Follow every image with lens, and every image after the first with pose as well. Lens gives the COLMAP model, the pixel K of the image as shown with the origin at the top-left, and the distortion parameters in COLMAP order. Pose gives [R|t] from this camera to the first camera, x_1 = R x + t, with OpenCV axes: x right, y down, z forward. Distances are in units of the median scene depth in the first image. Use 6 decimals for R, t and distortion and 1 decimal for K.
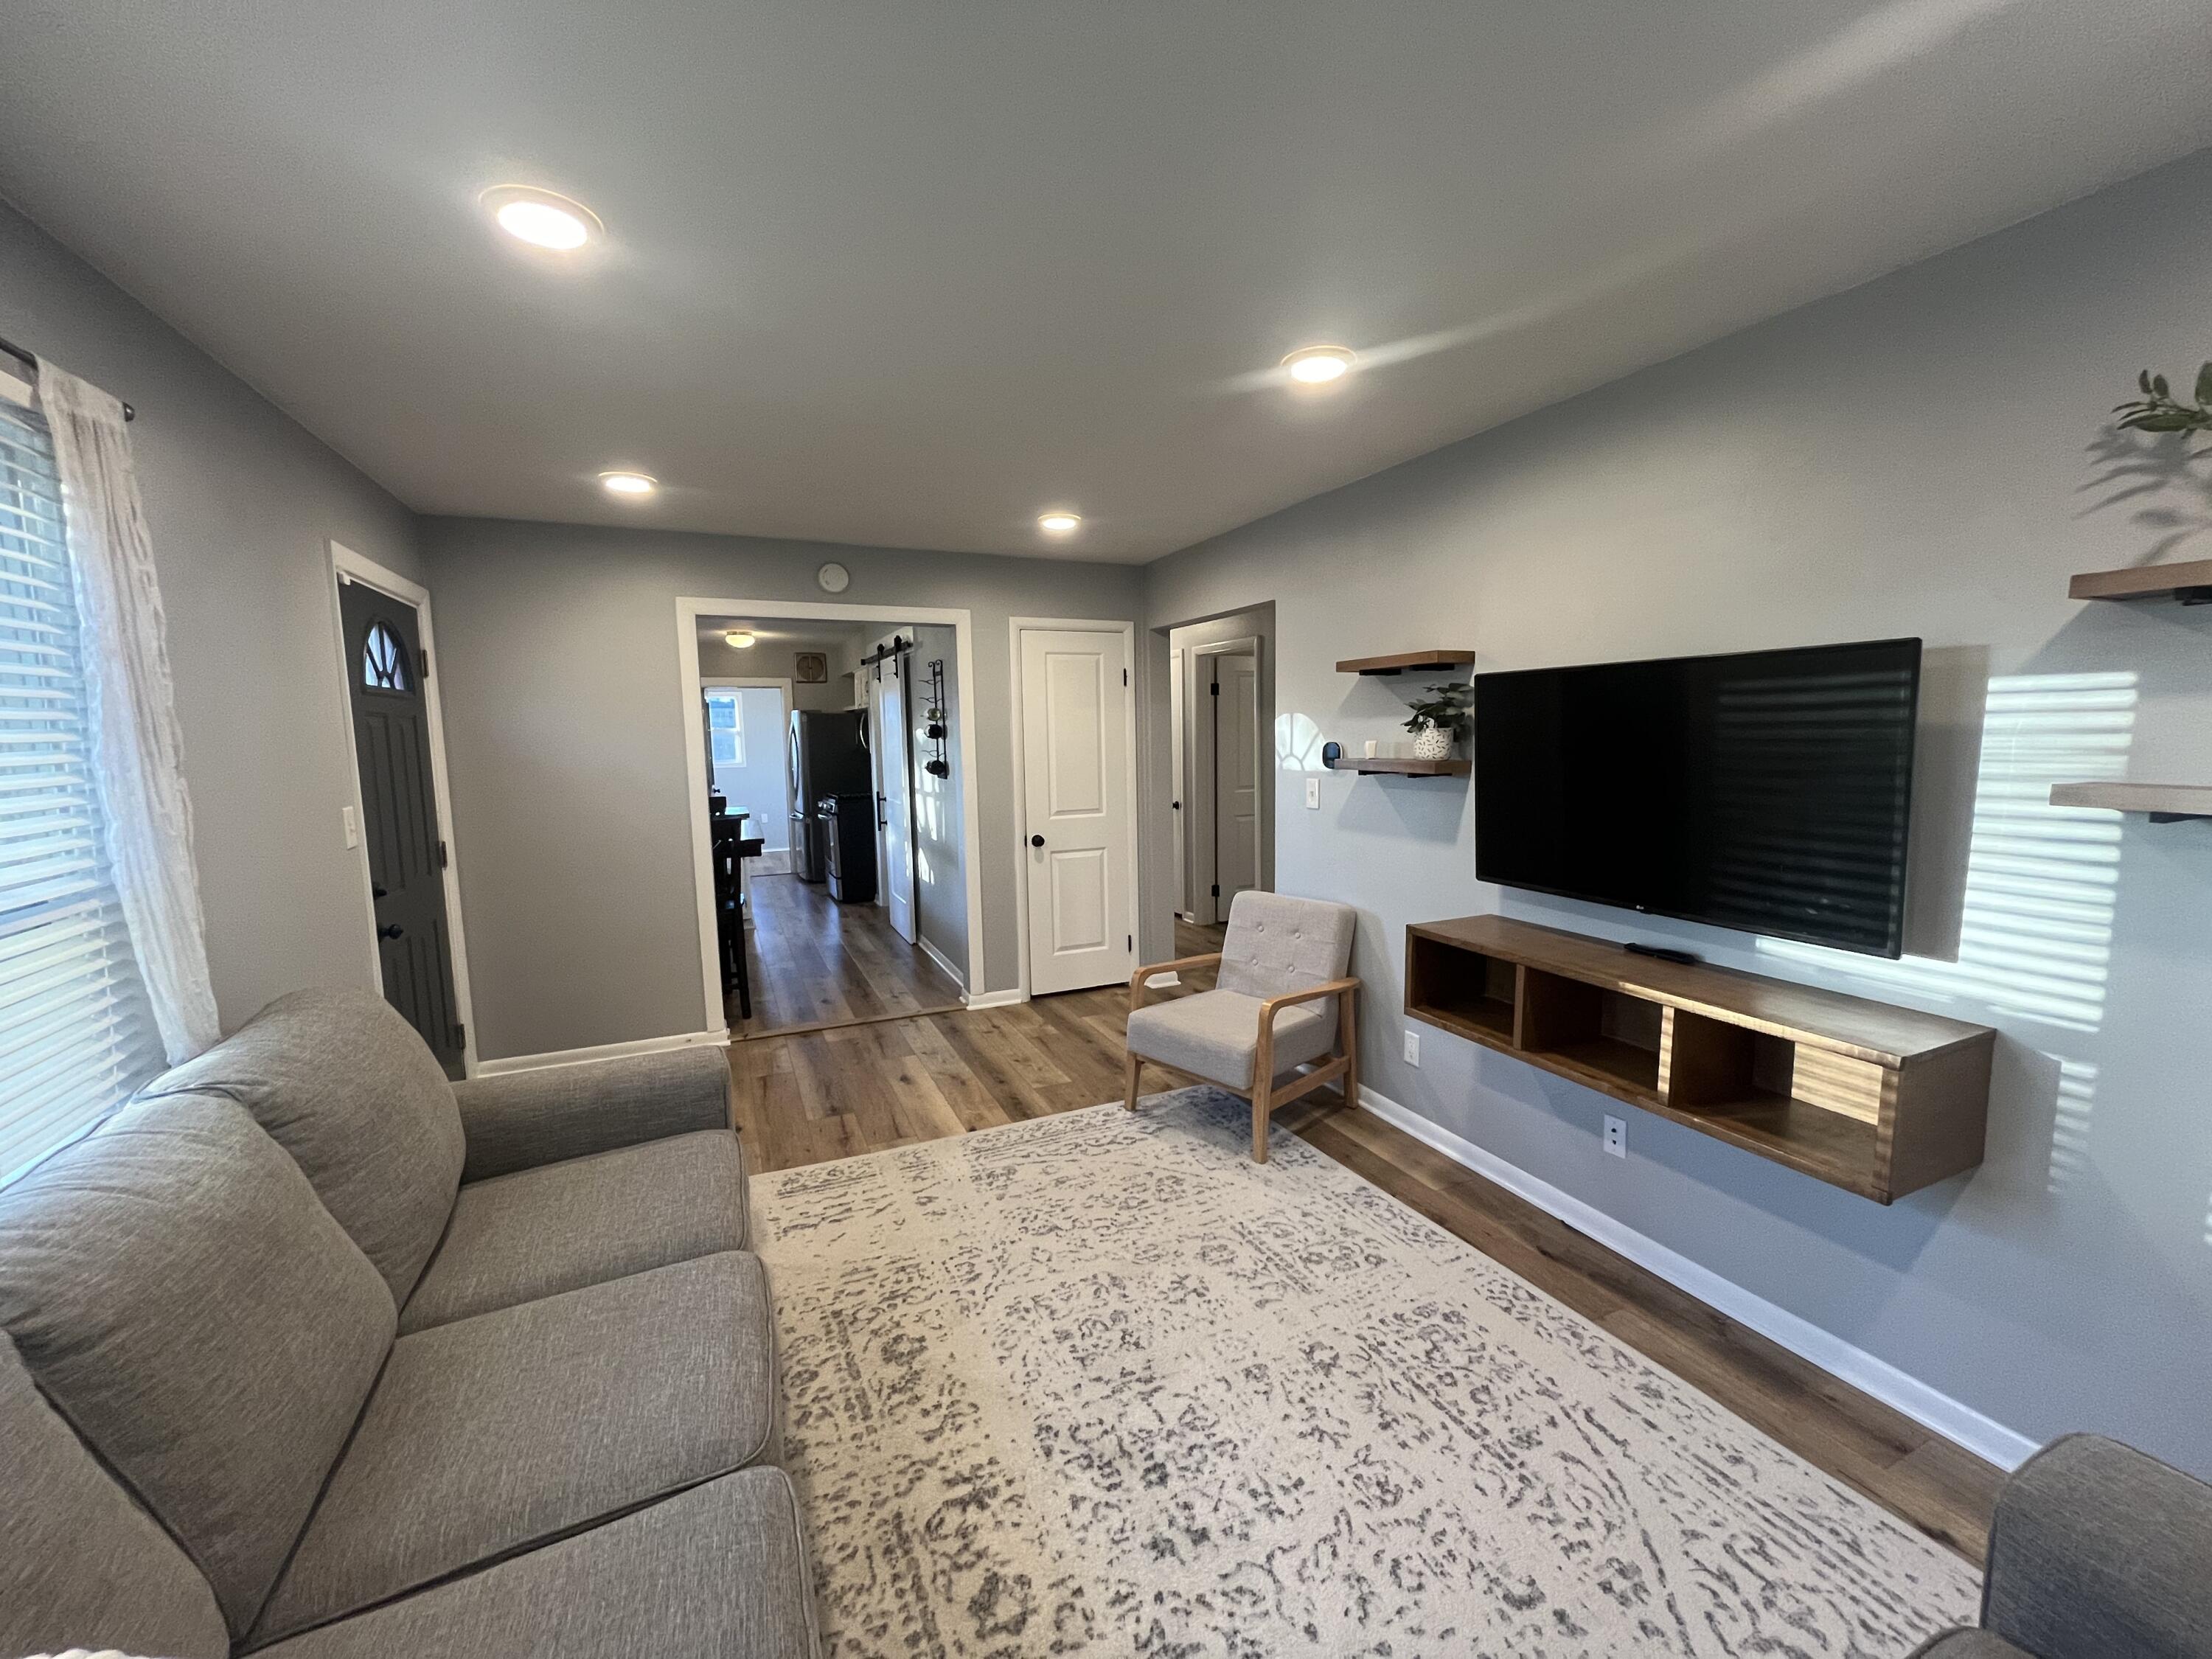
lens RADIAL K [[885.9, 0, 1120.8], [0, 885.9, 828.7], [0, 0, 1]] dist [-0.003449, -0.000198]
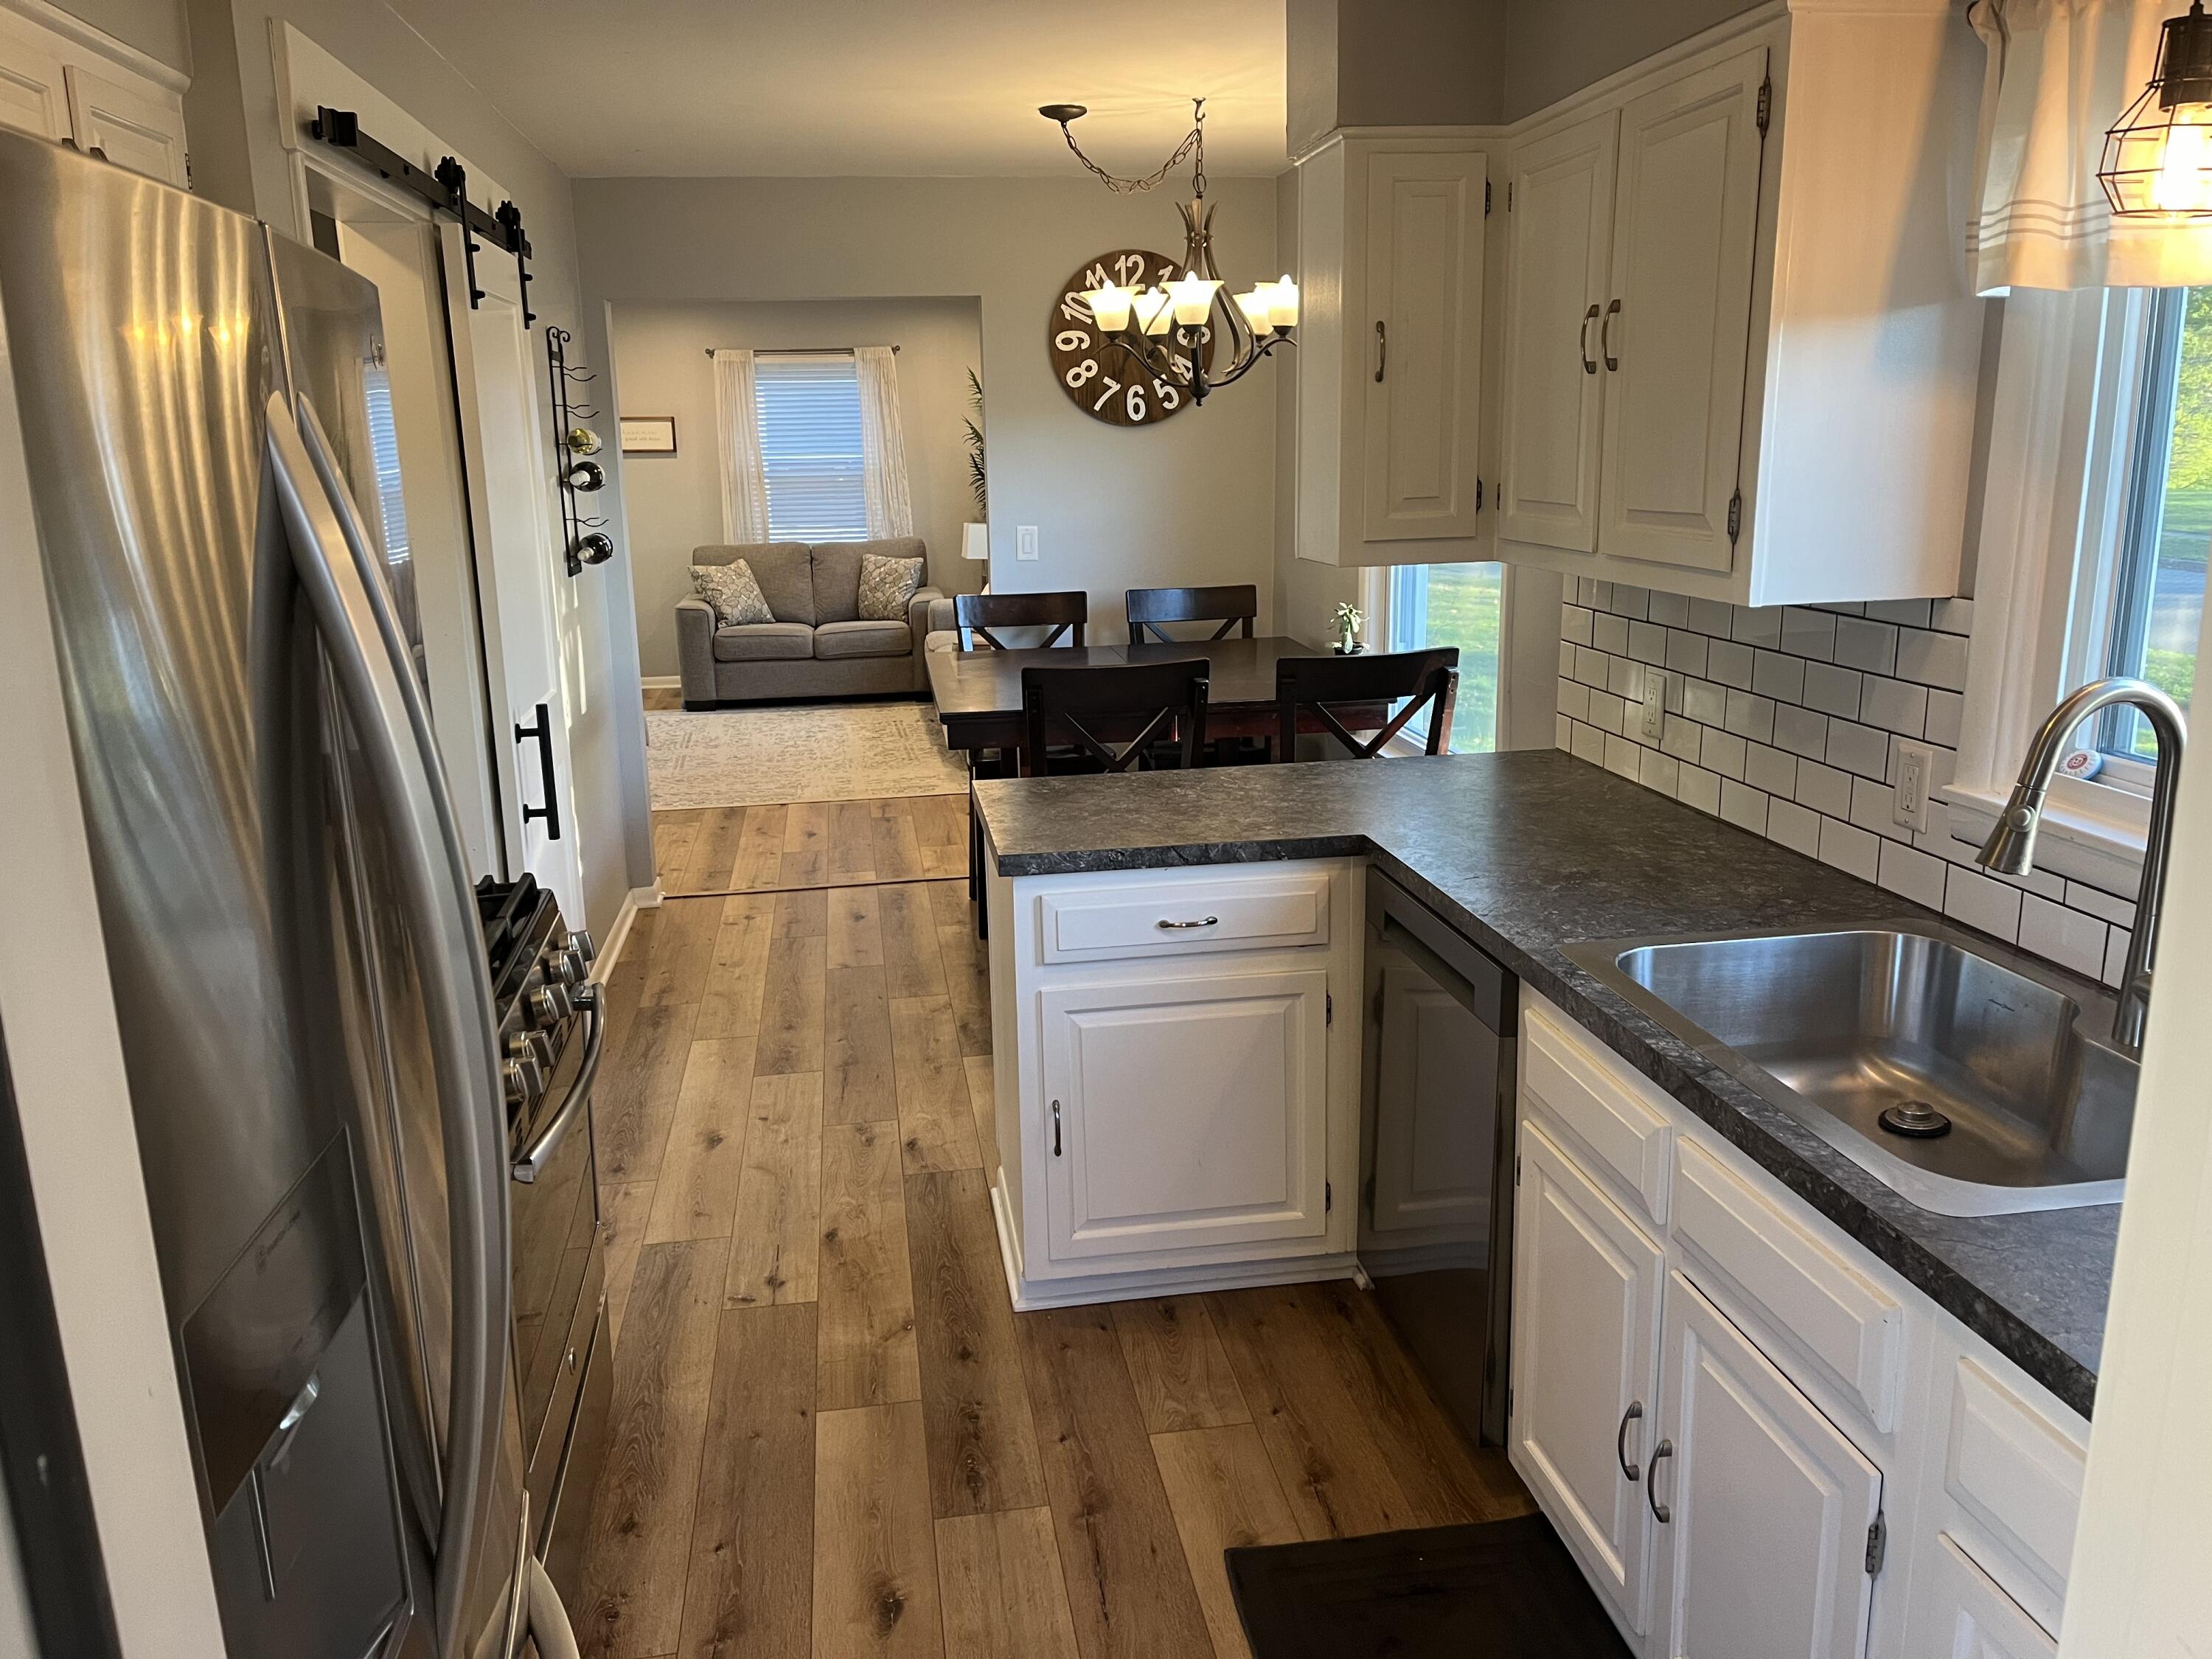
lens RADIAL K [[1674.3, 0, 1106.9], [0, 1674.3, 819.2], [0, 0, 1]] dist [0.044557, -0.023780]
pose [[-0.960240, -0.029057, 0.277659, -1.517309], [0.065985, 0.942766, 0.326860, -0.435368], [-0.271266, 0.332185, -0.903365, 3.665538]]
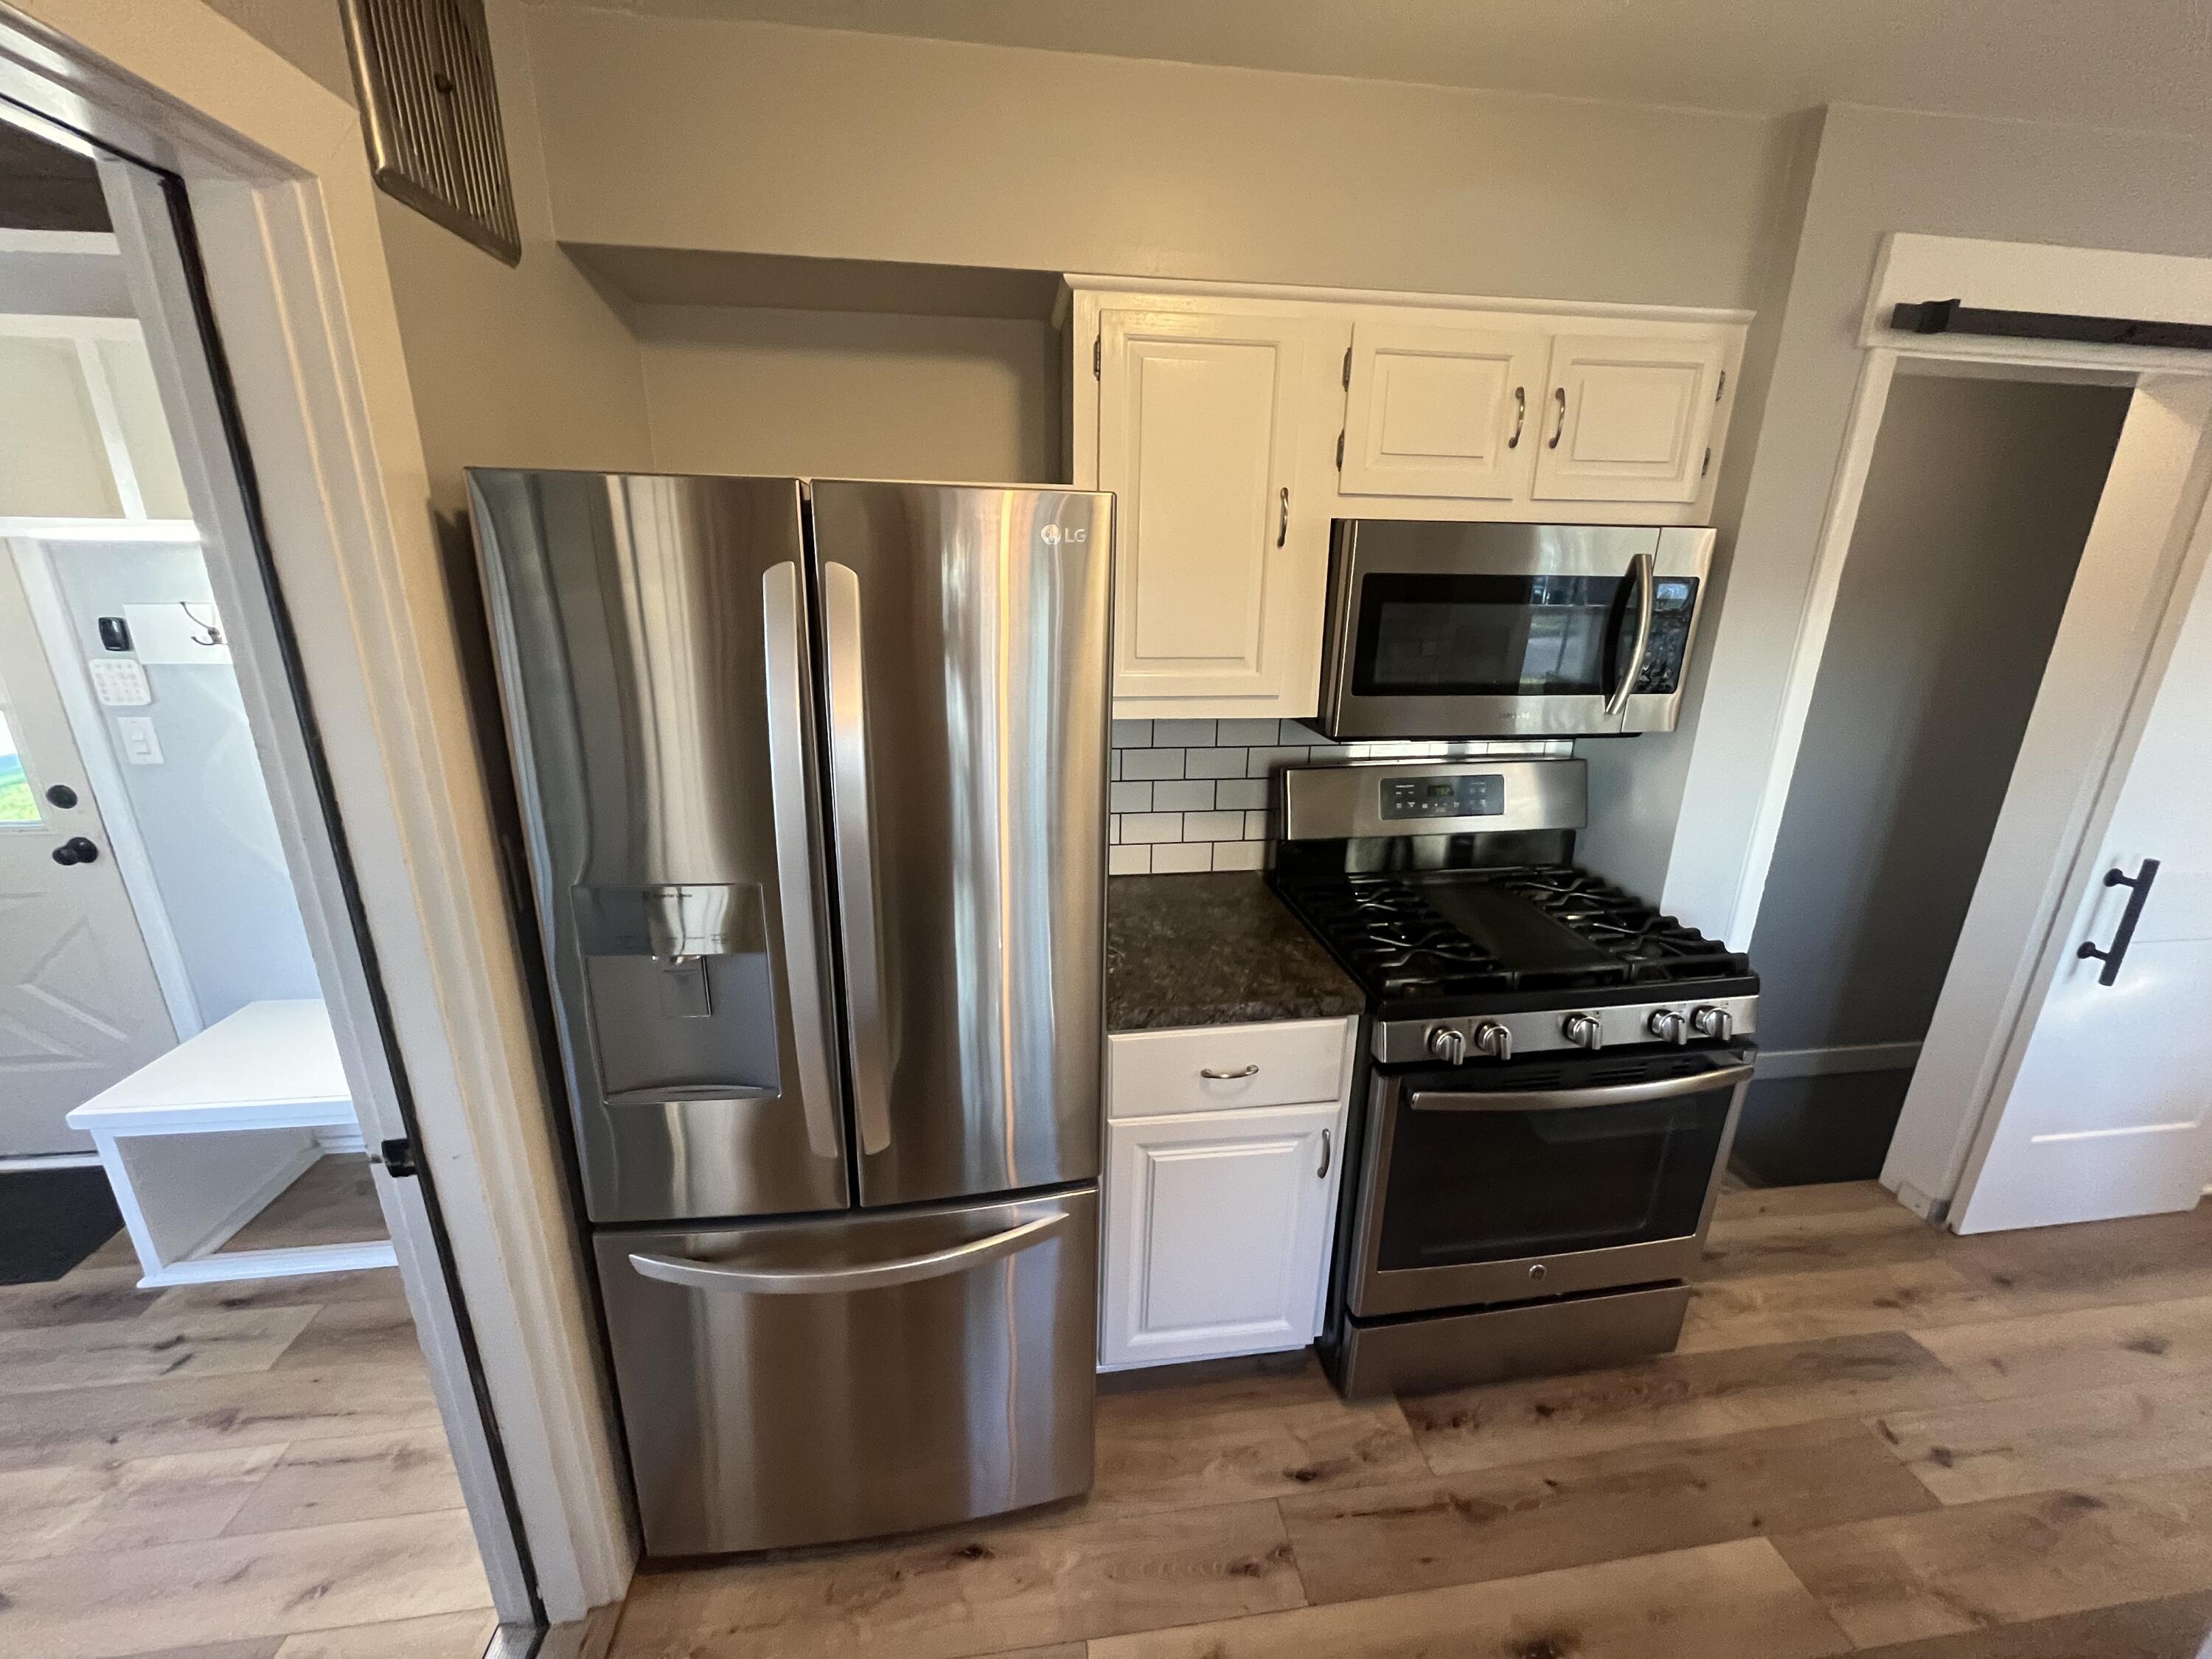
lens RADIAL K [[885.9, 0, 1114.2], [0, 885.9, 832.6], [0, 0, 1]] dist [-0.003449, -0.000198]
pose [[0.296774, -0.261733, 0.918380, -1.601360], [0.088767, 0.965104, 0.246364, -0.381306], [-0.950813, 0.008408, 0.309651, 3.107855]]
